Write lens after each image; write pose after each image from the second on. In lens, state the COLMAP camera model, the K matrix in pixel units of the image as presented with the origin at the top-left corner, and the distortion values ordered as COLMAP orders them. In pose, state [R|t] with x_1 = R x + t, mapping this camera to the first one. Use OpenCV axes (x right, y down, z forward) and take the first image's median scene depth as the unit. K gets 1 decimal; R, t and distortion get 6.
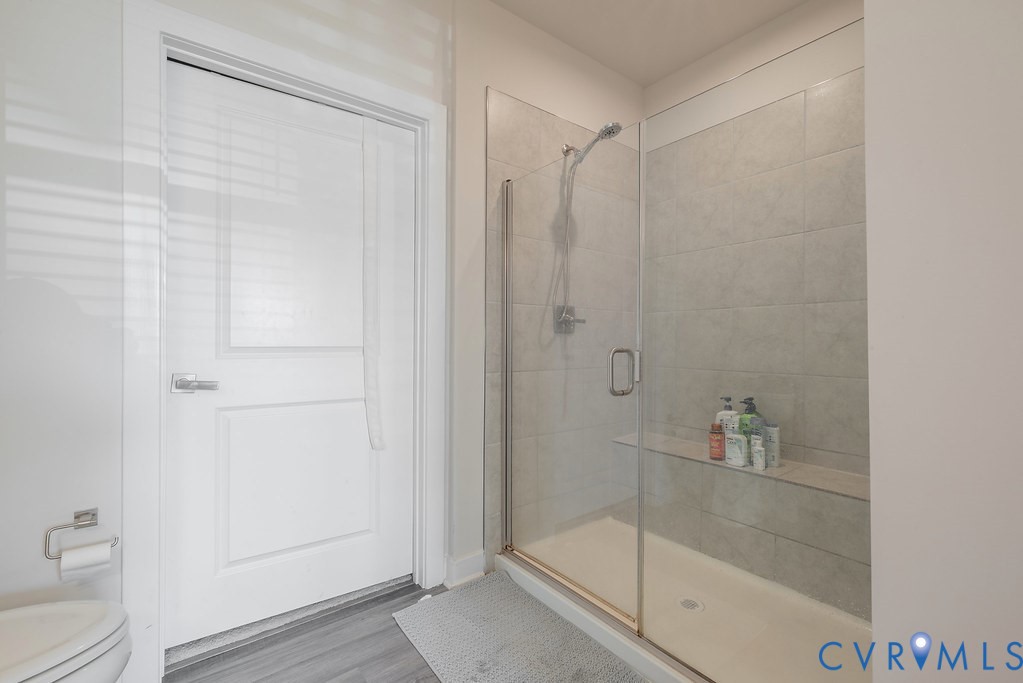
lens RADIAL K [[447.5, 0, 512.3], [0, 447.5, 340.1], [0, 0, 1]] dist [0.002272, 0.001811]
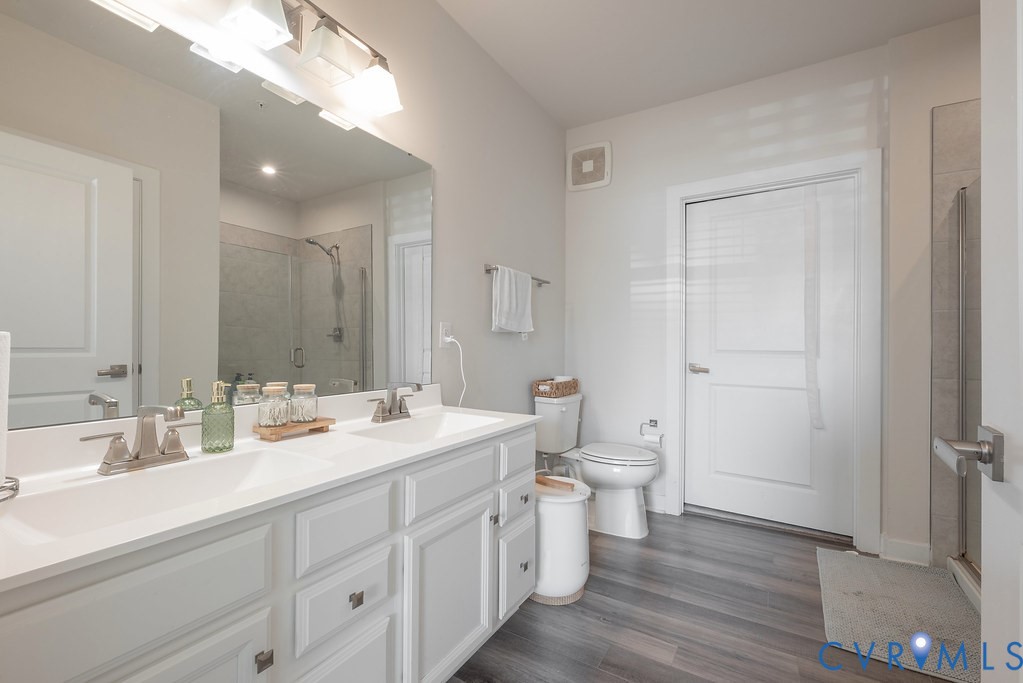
lens RADIAL K [[447.5, 0, 511.4], [0, 447.5, 342.5], [0, 0, 1]] dist [0.002272, 0.001811]
pose [[0.350346, -0.004597, -0.936609, 0.708097], [-0.006709, 0.999950, -0.007418, 0.004522], [0.936596, 0.008882, 0.350297, -0.364906]]
